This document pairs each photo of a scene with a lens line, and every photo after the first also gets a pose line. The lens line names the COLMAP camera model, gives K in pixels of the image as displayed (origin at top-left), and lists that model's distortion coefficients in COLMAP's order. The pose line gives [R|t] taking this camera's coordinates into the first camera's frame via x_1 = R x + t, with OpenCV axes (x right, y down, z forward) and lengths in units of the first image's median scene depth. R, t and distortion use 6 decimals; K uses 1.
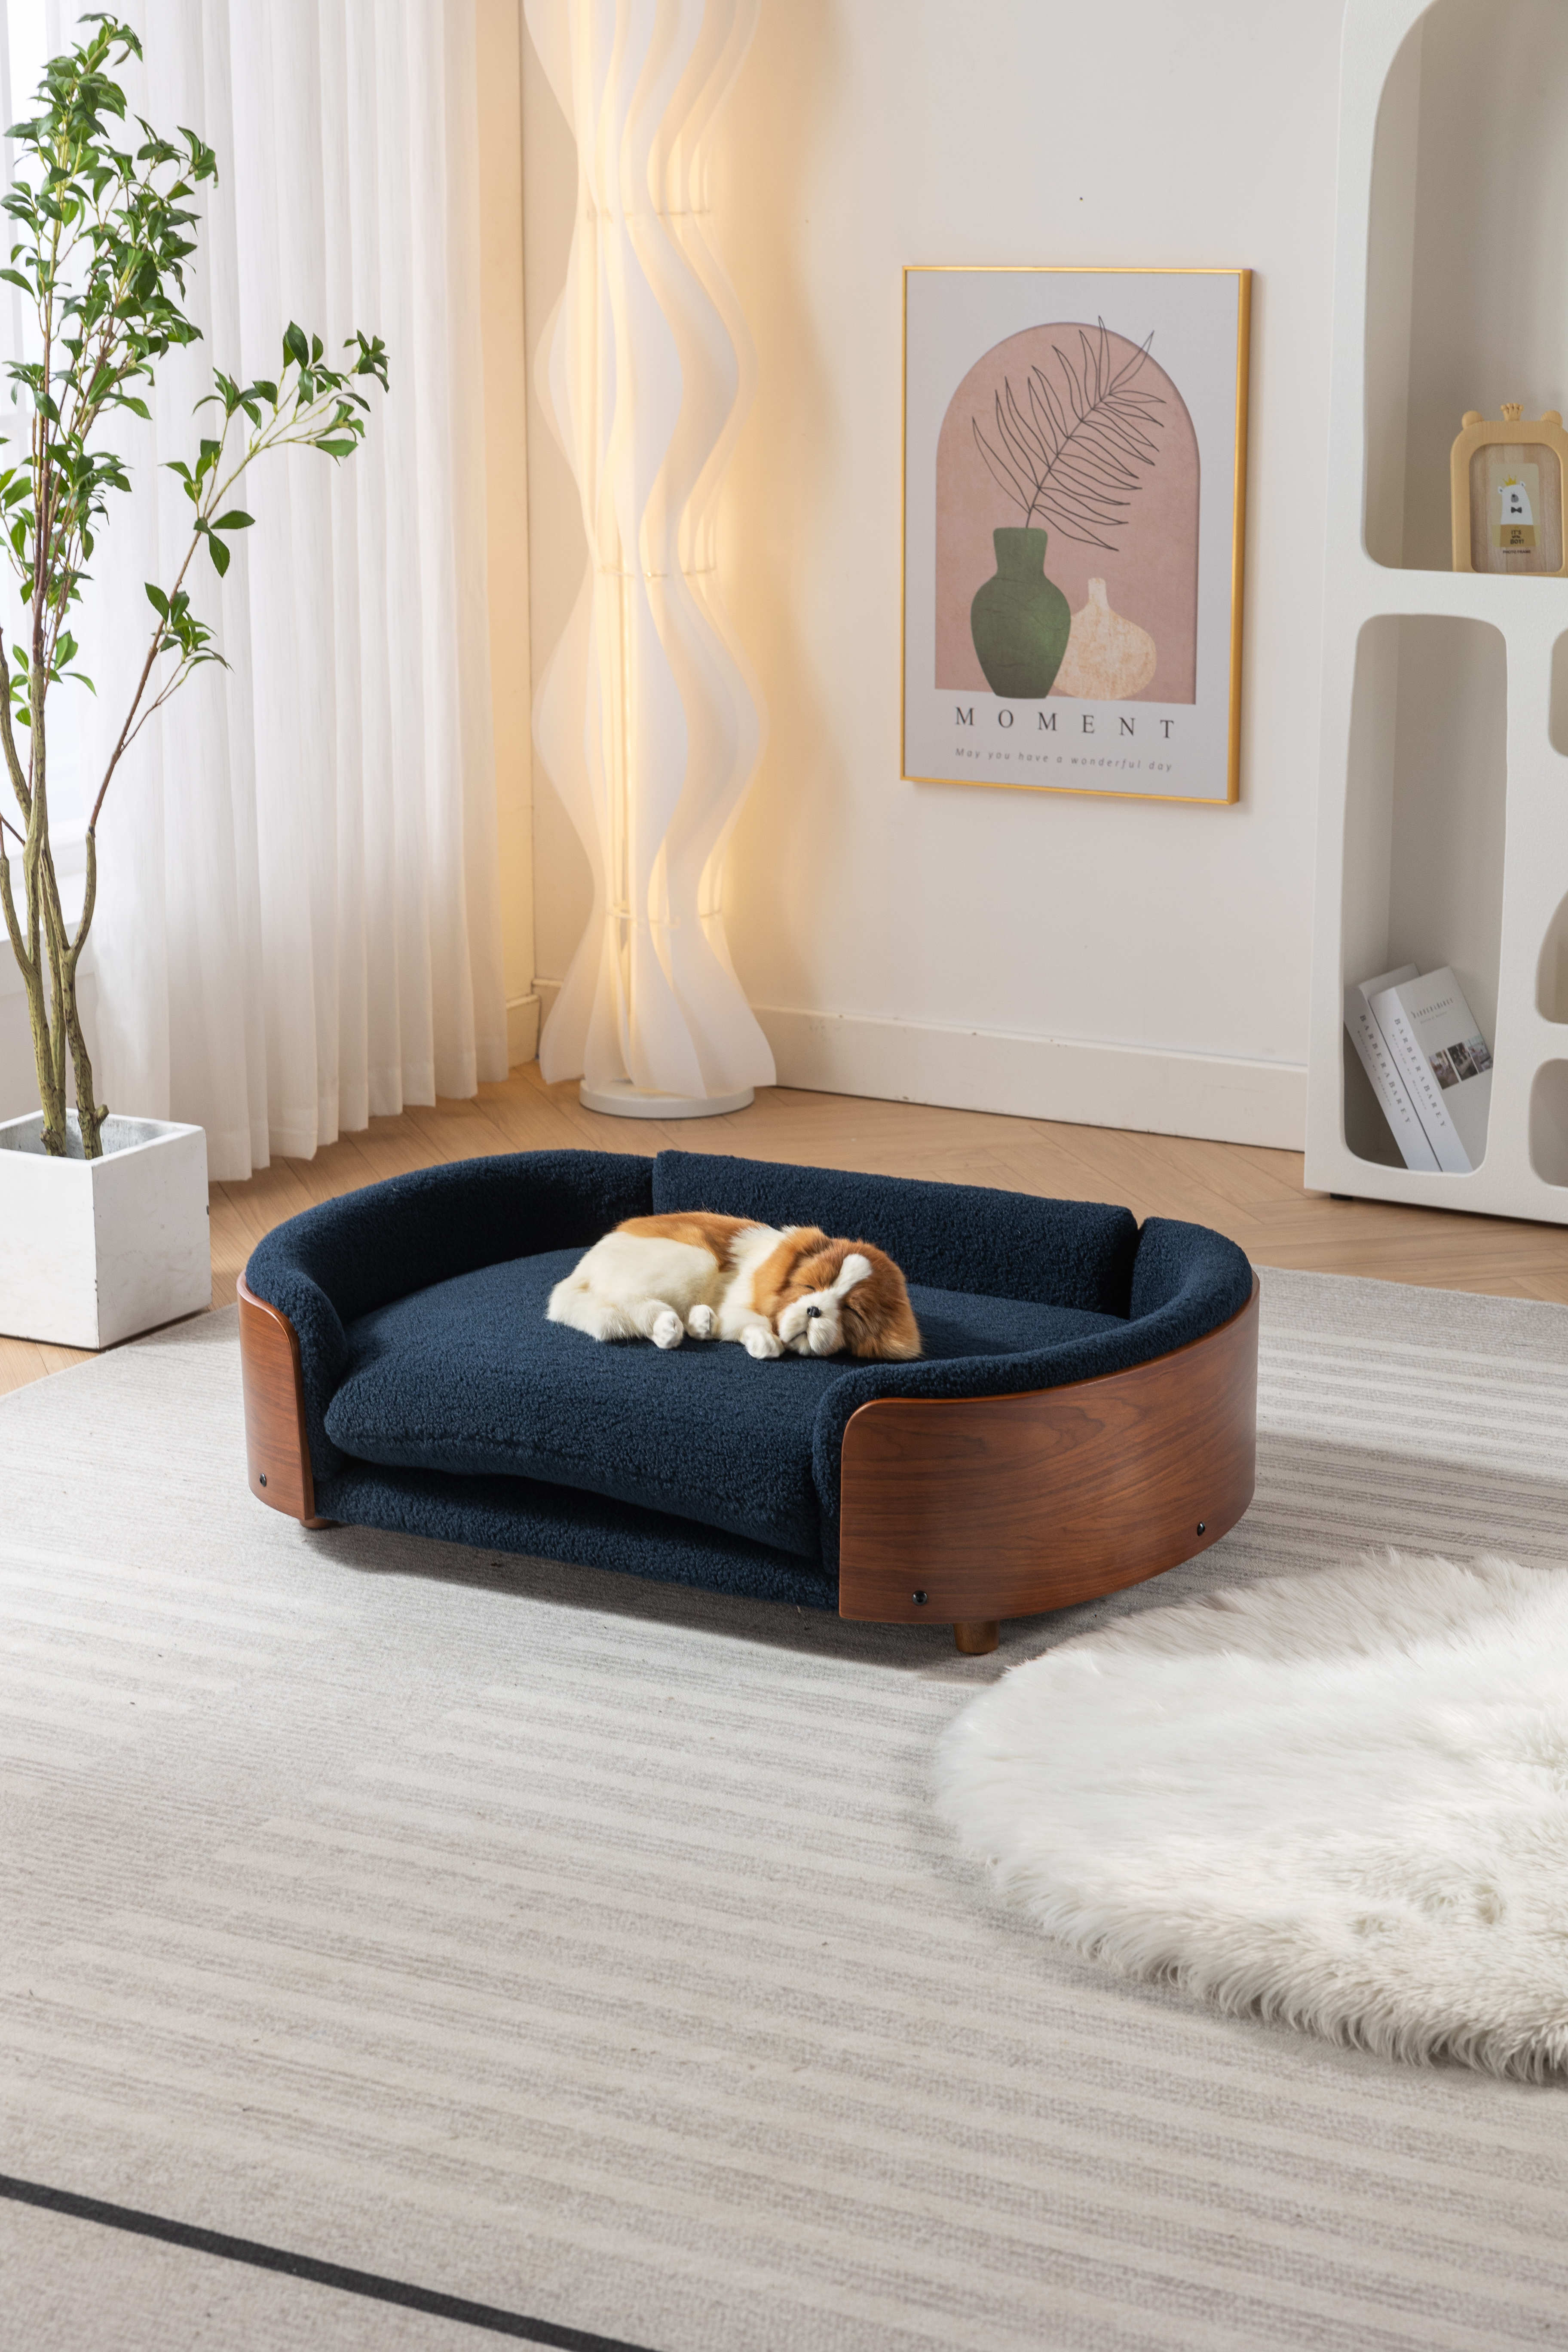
lens RADIAL K [[4295.1, 0, 784.0], [0, 4295.1, 1176.0], [0, 0, 1]] dist [0.038431, -0.015869]
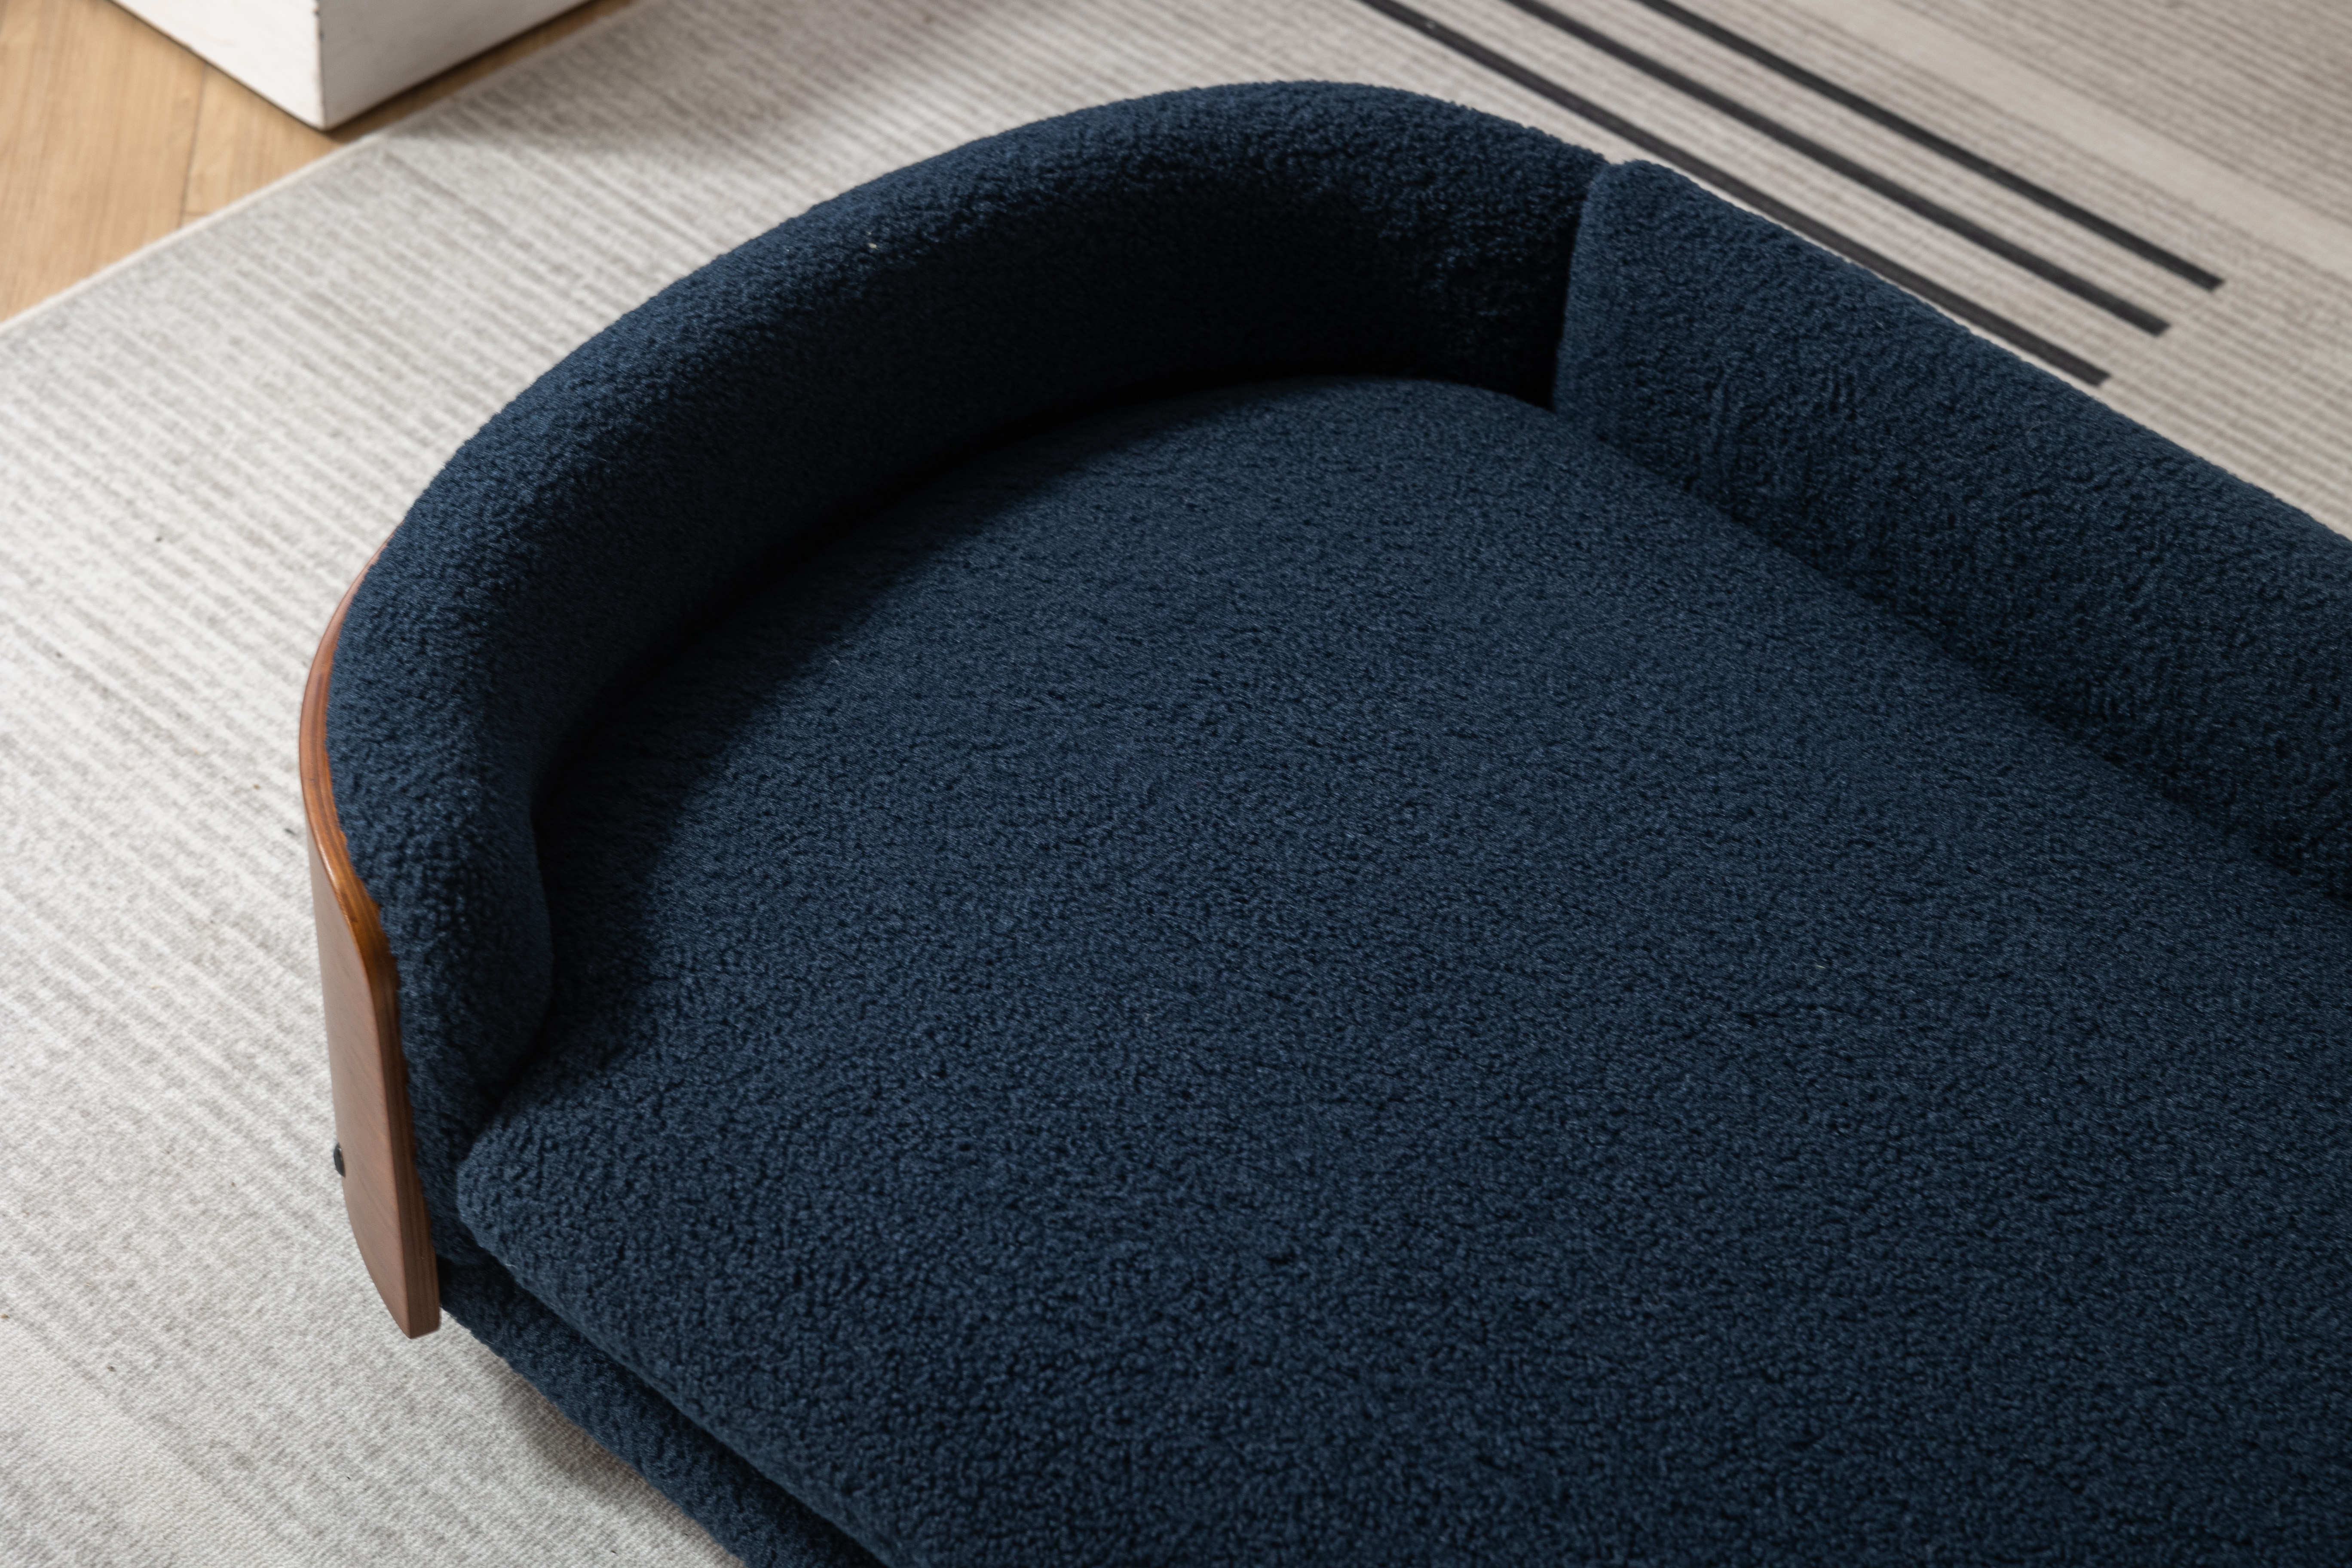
lens RADIAL K [[4374.1, 0, 1180.5], [0, 4374.1, 758.3], [0, 0, 1]] dist [0.029660, 0.041463]
pose [[0.973427, 0.208491, -0.094722, -0.017942], [-0.138965, 0.866575, 0.479309, -0.138605], [0.182015, -0.453409, 0.872520, 0.620490]]
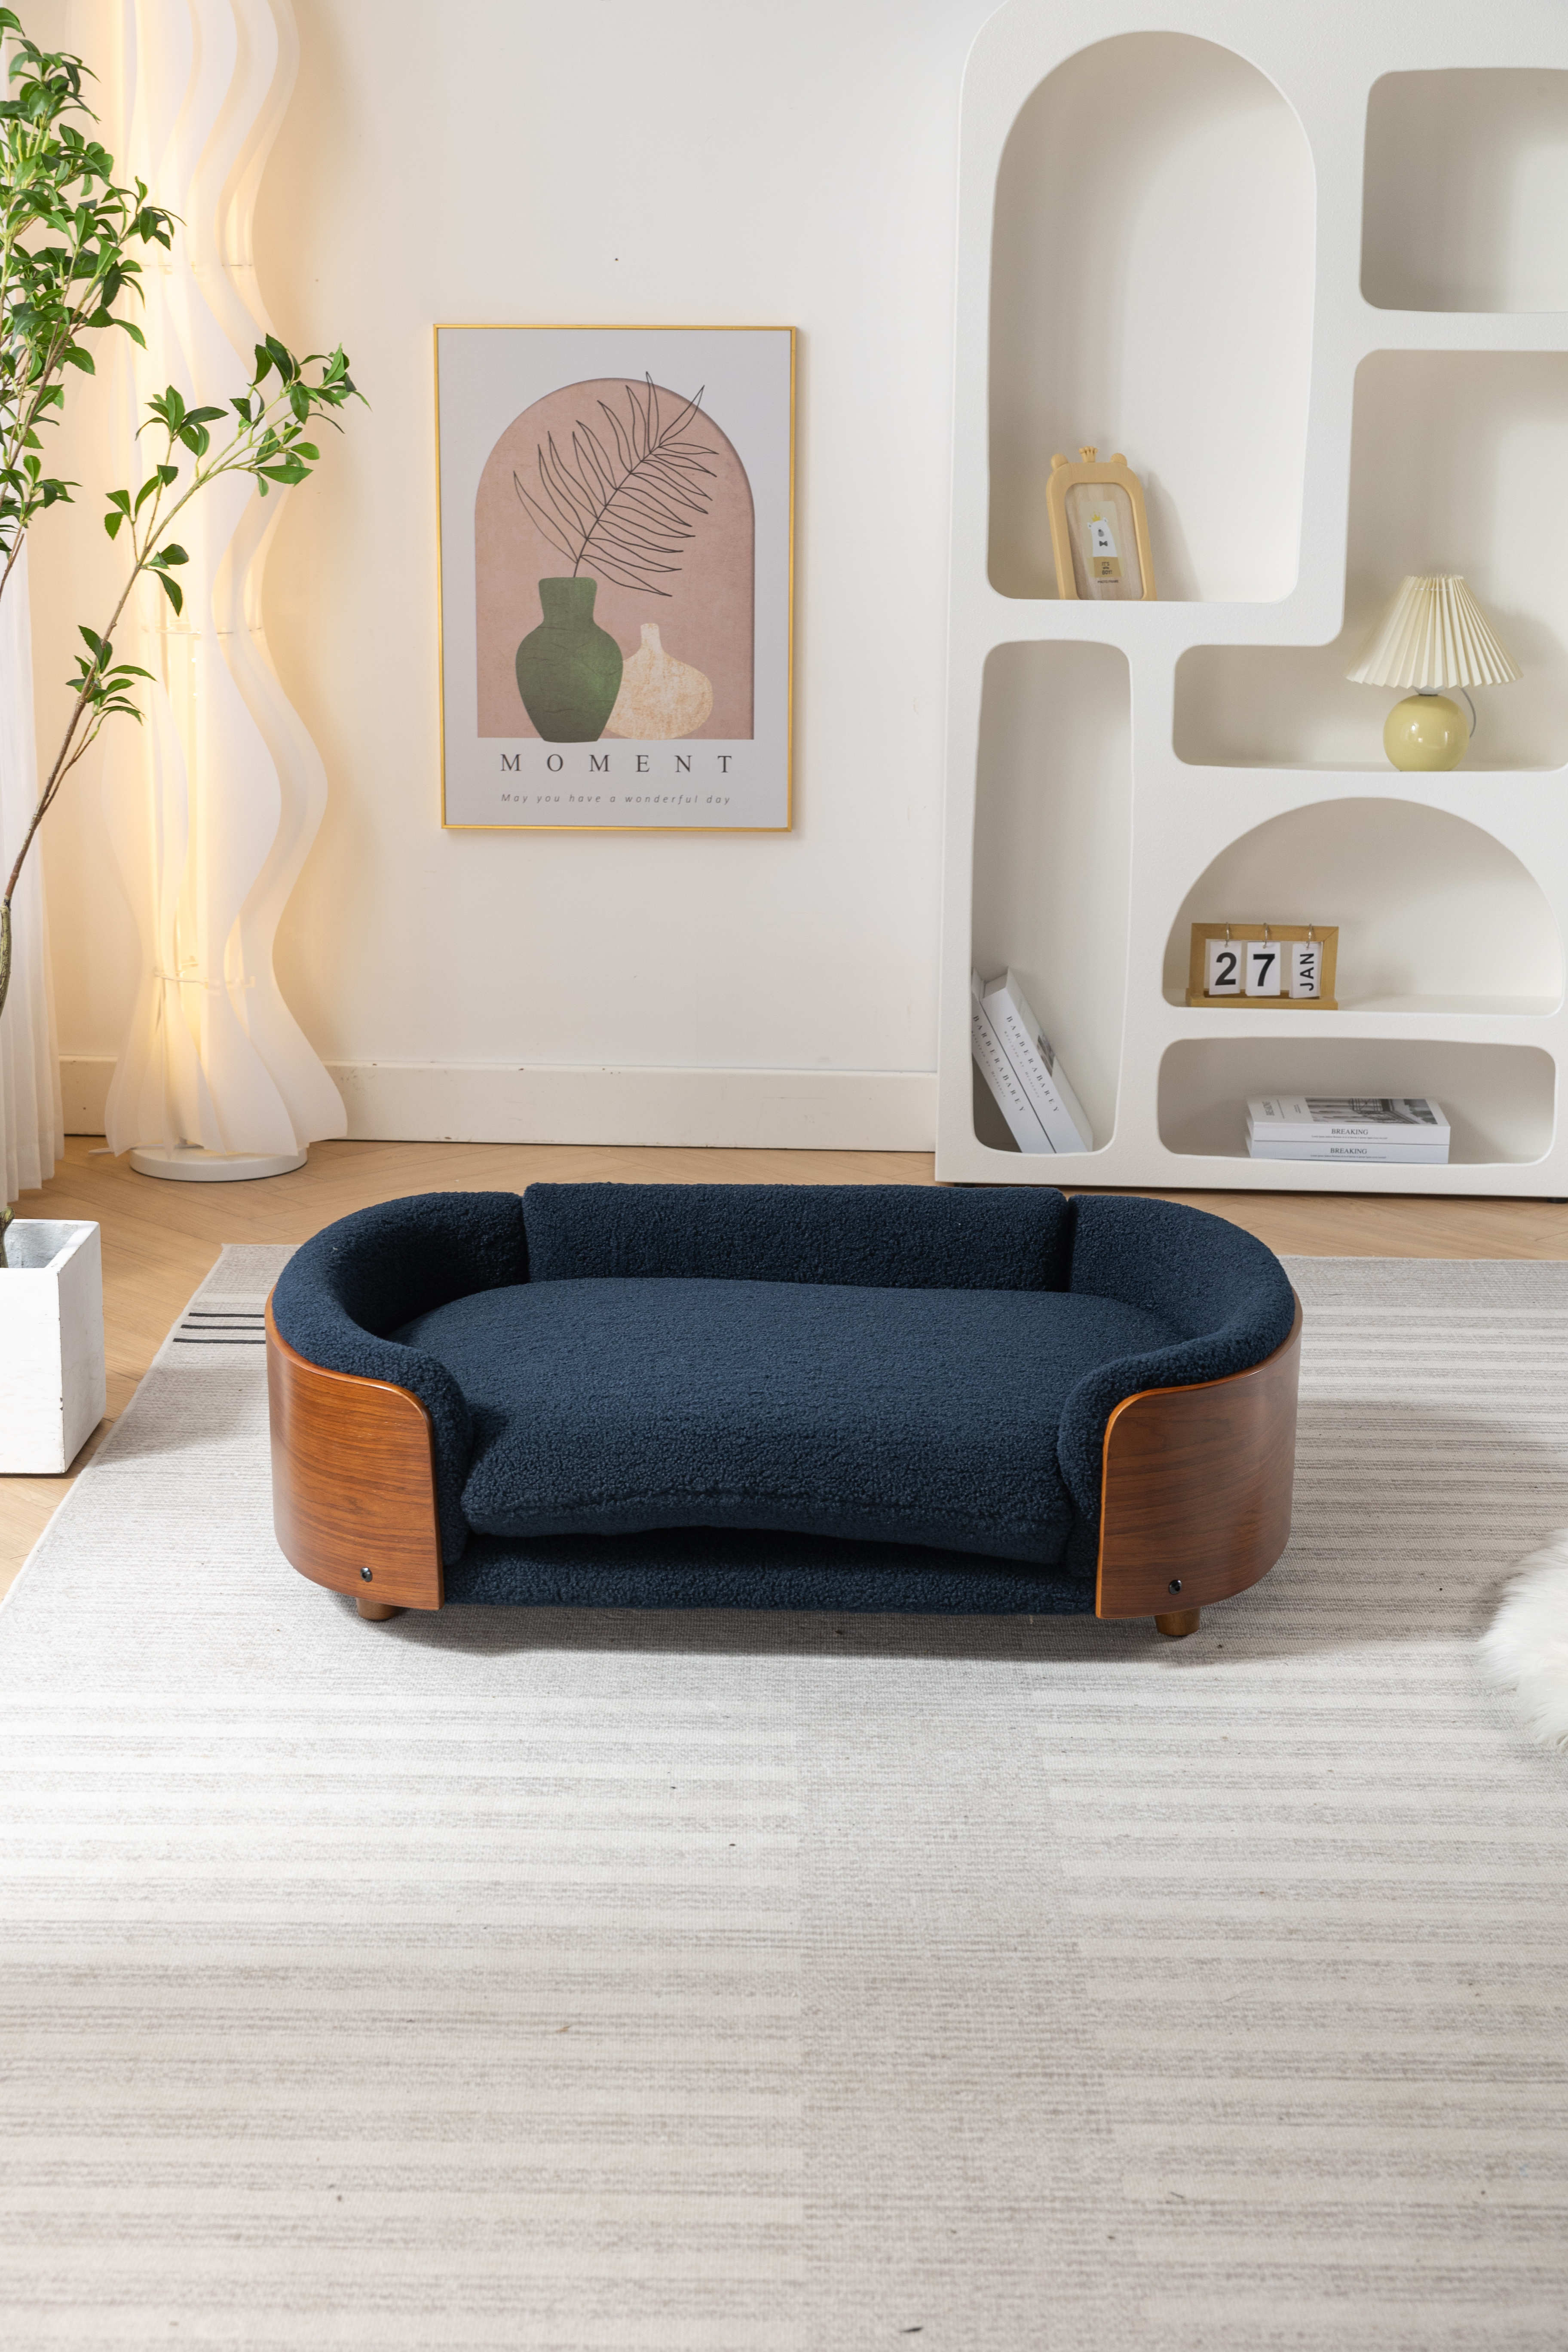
lens RADIAL K [[3511.9, 0, 784.0], [0, 3511.9, 1176.0], [0, 0, 1]] dist [0.018418, 0.013701]
pose [[0.885812, -0.096178, 0.453967, -0.371876], [0.098583, 0.994958, 0.018431, -0.021904], [-0.453451, 0.028426, 0.890828, 0.280885]]
